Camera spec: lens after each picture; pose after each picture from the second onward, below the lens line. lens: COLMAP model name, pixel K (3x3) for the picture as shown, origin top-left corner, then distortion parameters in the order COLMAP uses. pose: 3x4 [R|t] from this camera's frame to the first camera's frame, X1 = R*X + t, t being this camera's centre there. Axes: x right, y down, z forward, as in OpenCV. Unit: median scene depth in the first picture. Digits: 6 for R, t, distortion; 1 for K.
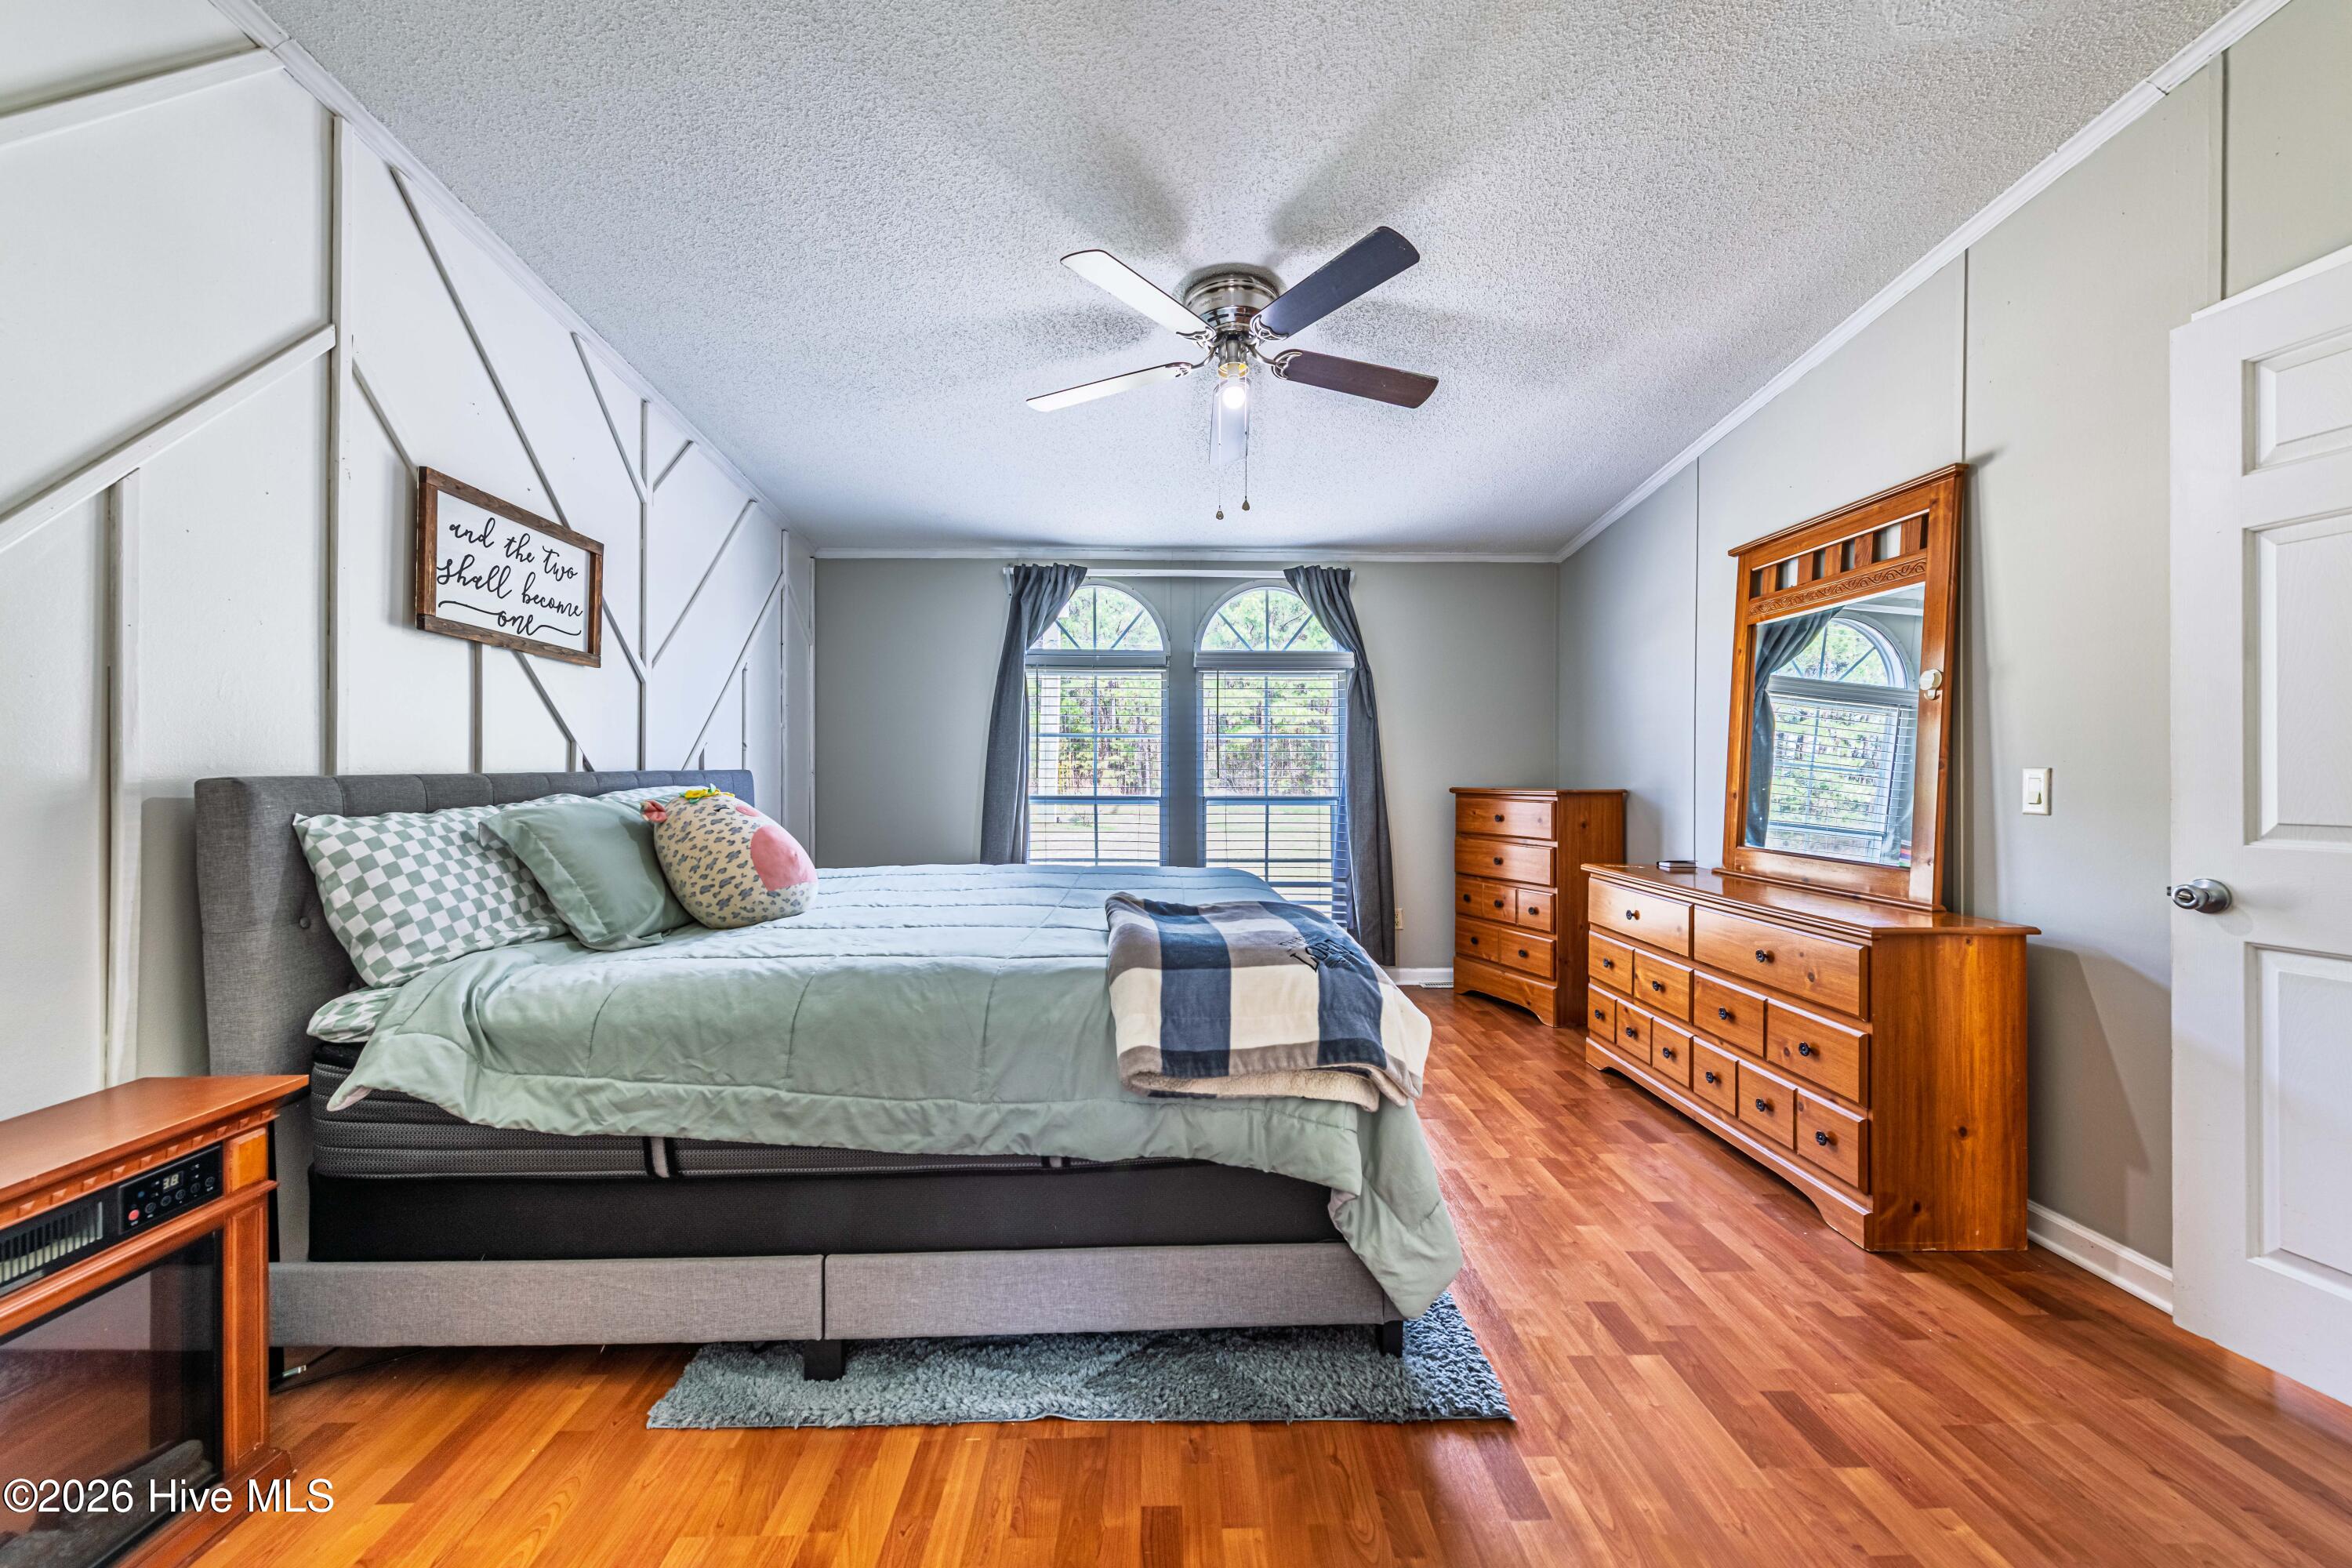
lens RADIAL K [[942.9, 0, 1180.0], [0, 942.9, 760.2], [0, 0, 1]] dist [0.000567, -0.000058]
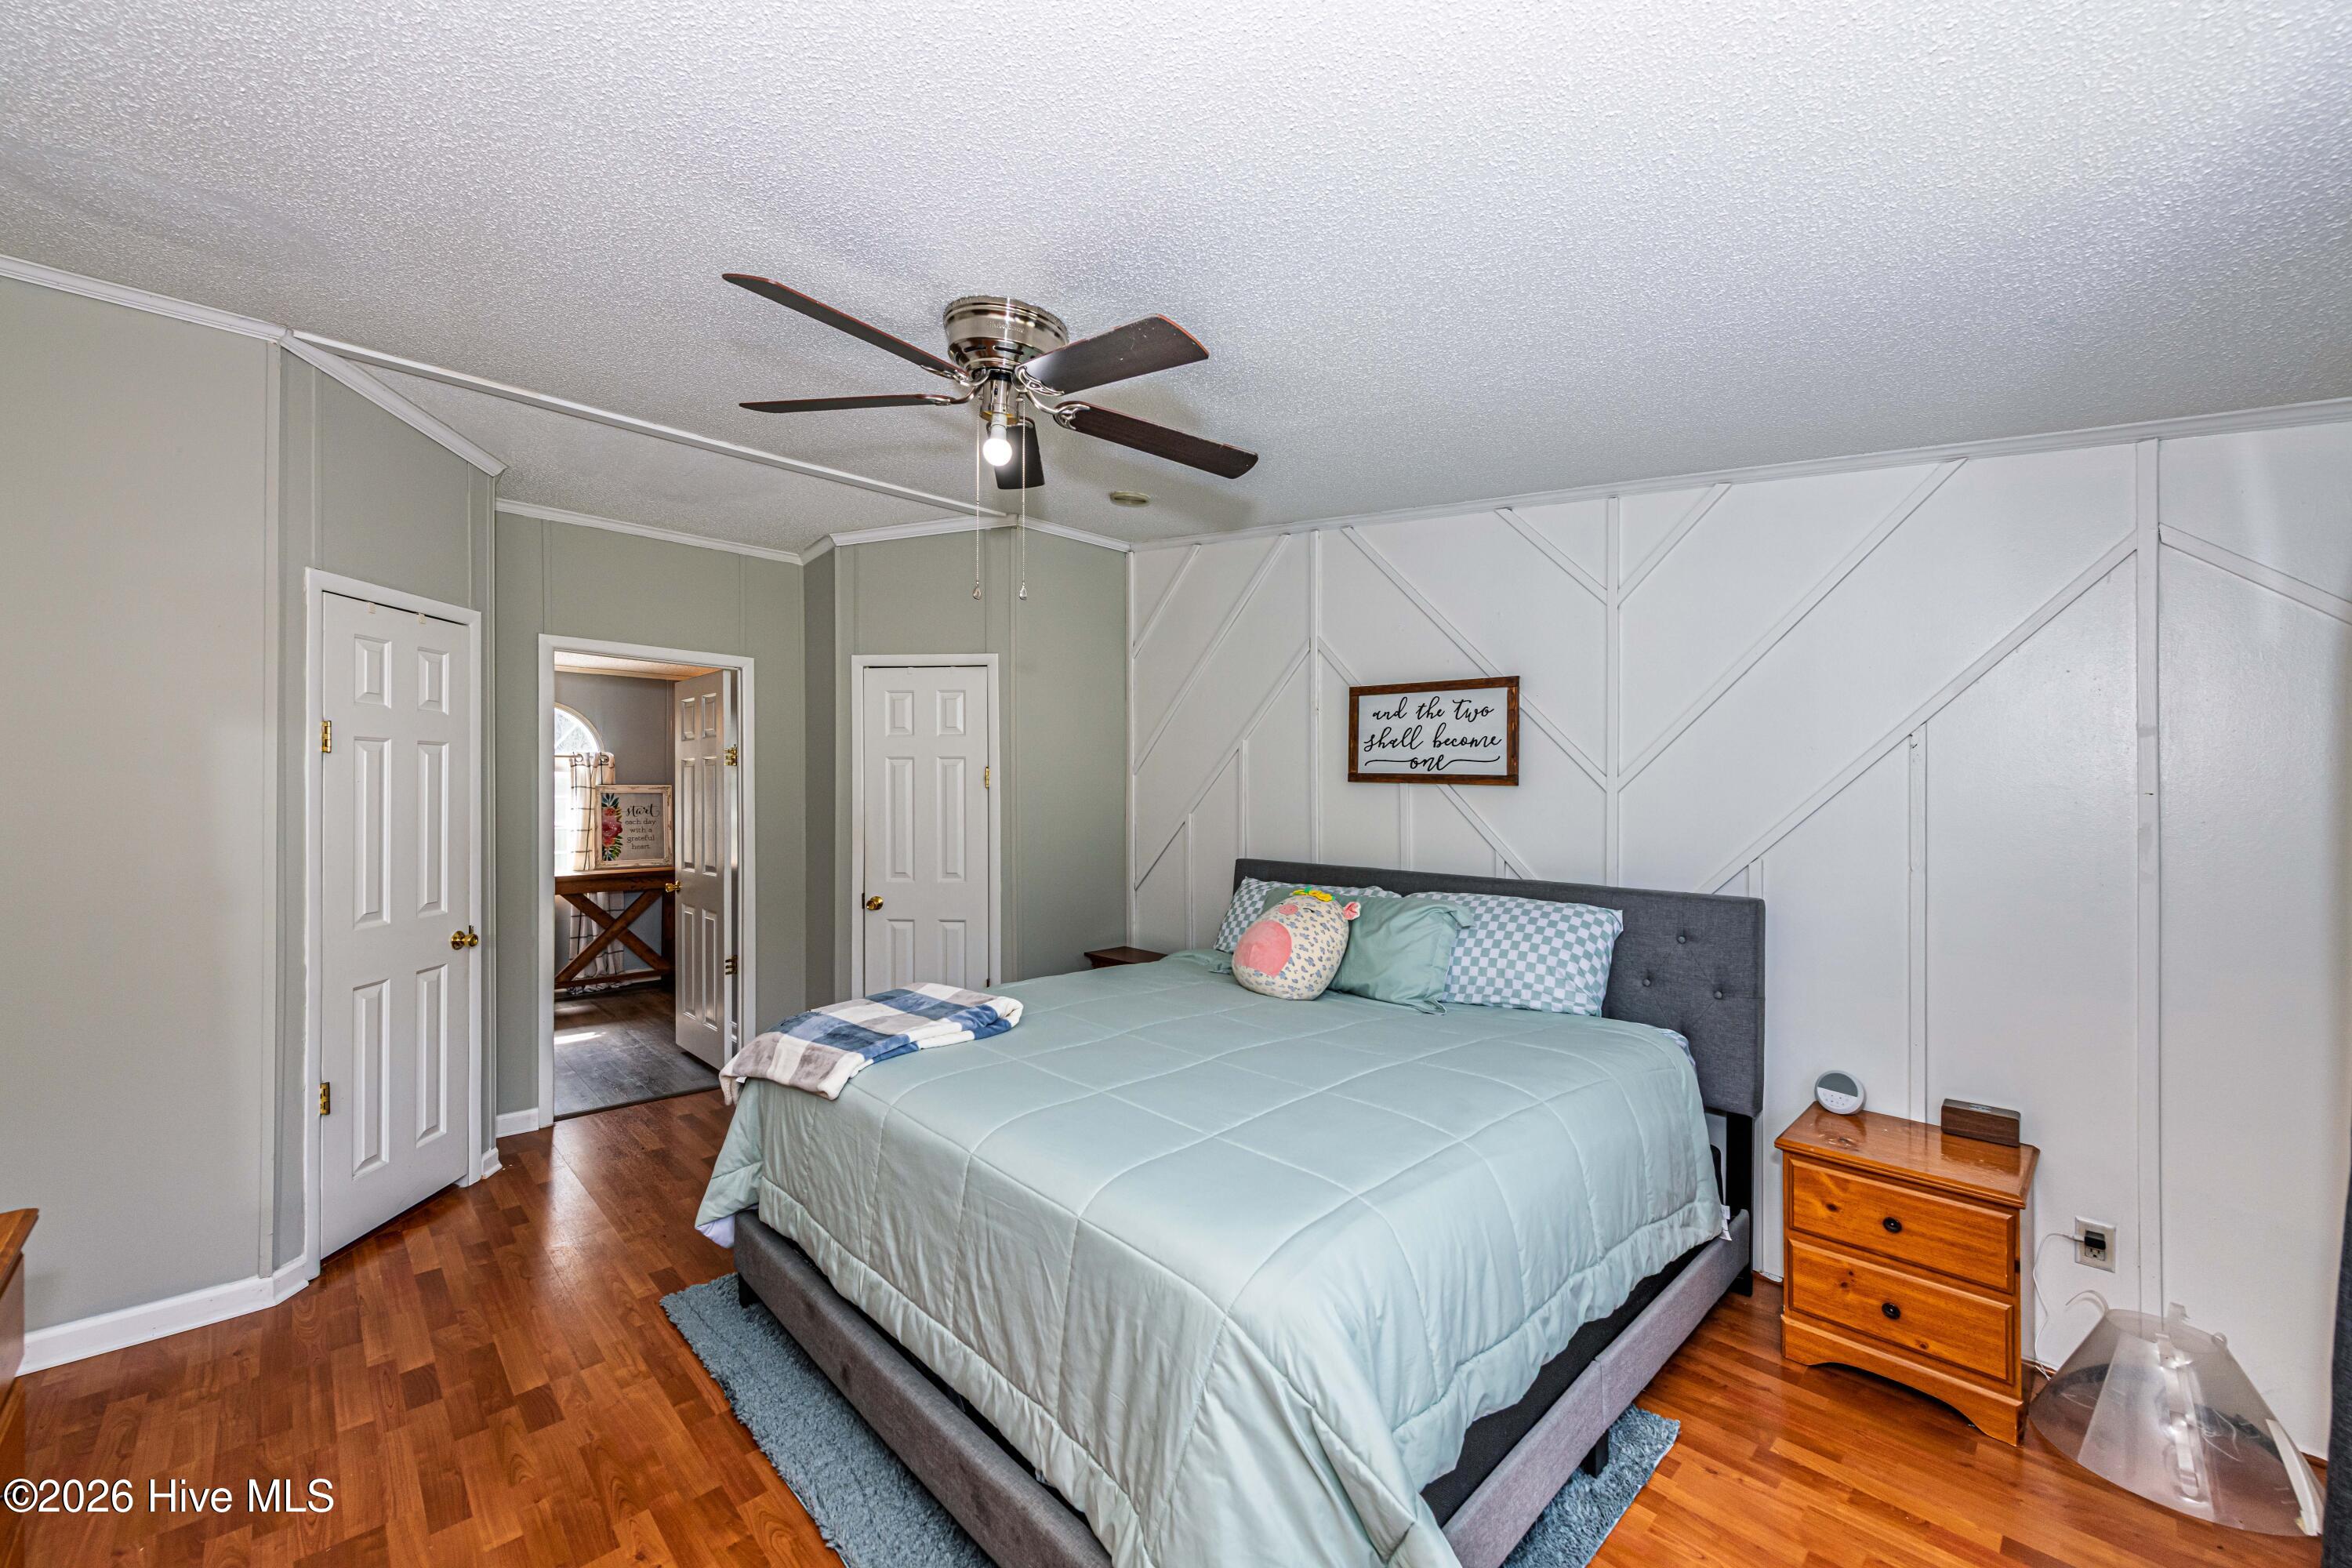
lens RADIAL K [[925.5, 0, 1178.3], [0, 925.5, 790.1], [0, 0, 1]] dist [0.001503, -0.000316]
pose [[-0.742331, -0.004393, -0.670019, 0.502462], [-0.002123, 0.999989, -0.004205, -0.101909], [0.670030, -0.001699, -0.742332, 1.813405]]
